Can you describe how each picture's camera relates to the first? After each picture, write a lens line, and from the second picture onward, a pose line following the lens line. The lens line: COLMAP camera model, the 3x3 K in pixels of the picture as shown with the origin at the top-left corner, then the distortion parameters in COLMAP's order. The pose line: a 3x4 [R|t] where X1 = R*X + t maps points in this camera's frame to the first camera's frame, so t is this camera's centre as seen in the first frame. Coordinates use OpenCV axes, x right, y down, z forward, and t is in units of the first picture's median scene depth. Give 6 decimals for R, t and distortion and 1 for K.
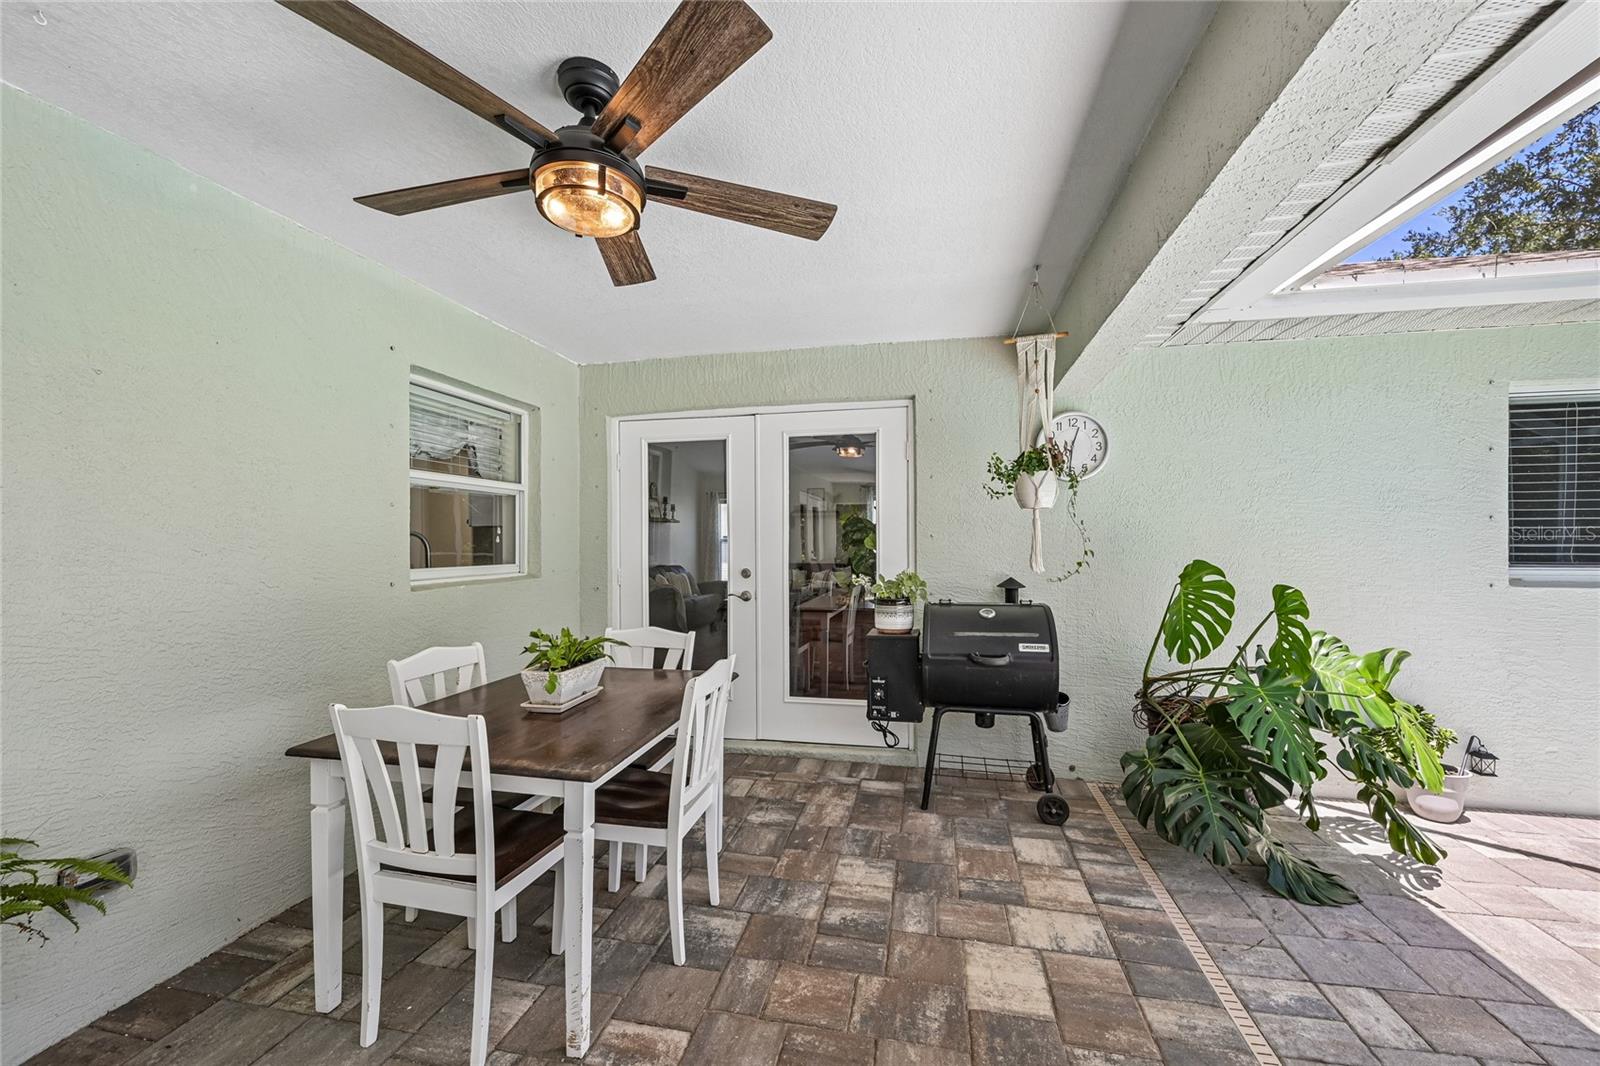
lens RADIAL K [[655.5, 0, 802.5], [0, 655.5, 558.2], [0, 0, 1]] dist [0.000344, -0.000012]
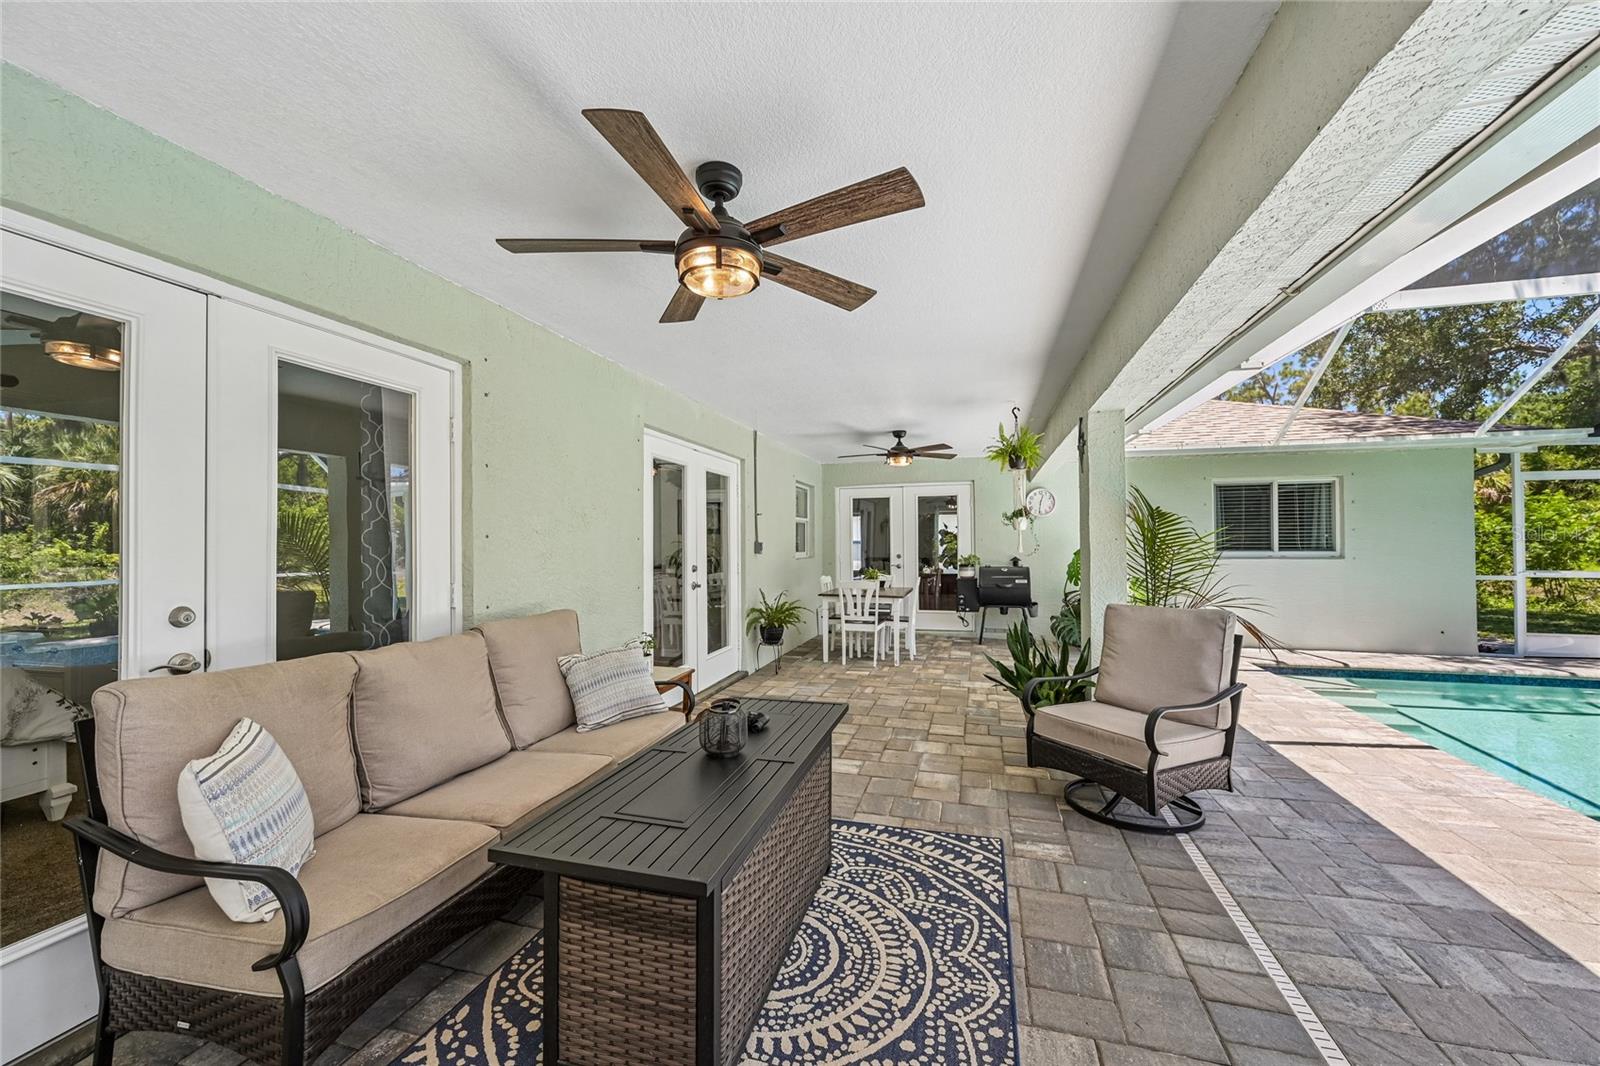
lens RADIAL K [[630.7, 0, 801.7], [0, 630.7, 542.2], [0, 0, 1]] dist [-0.000741, -0.000066]
pose [[0.996183, -0.004525, -0.087168, -0.279652], [0.002770, 0.999791, -0.020240, 0.022829], [0.087241, 0.019921, 0.995988, -1.459143]]
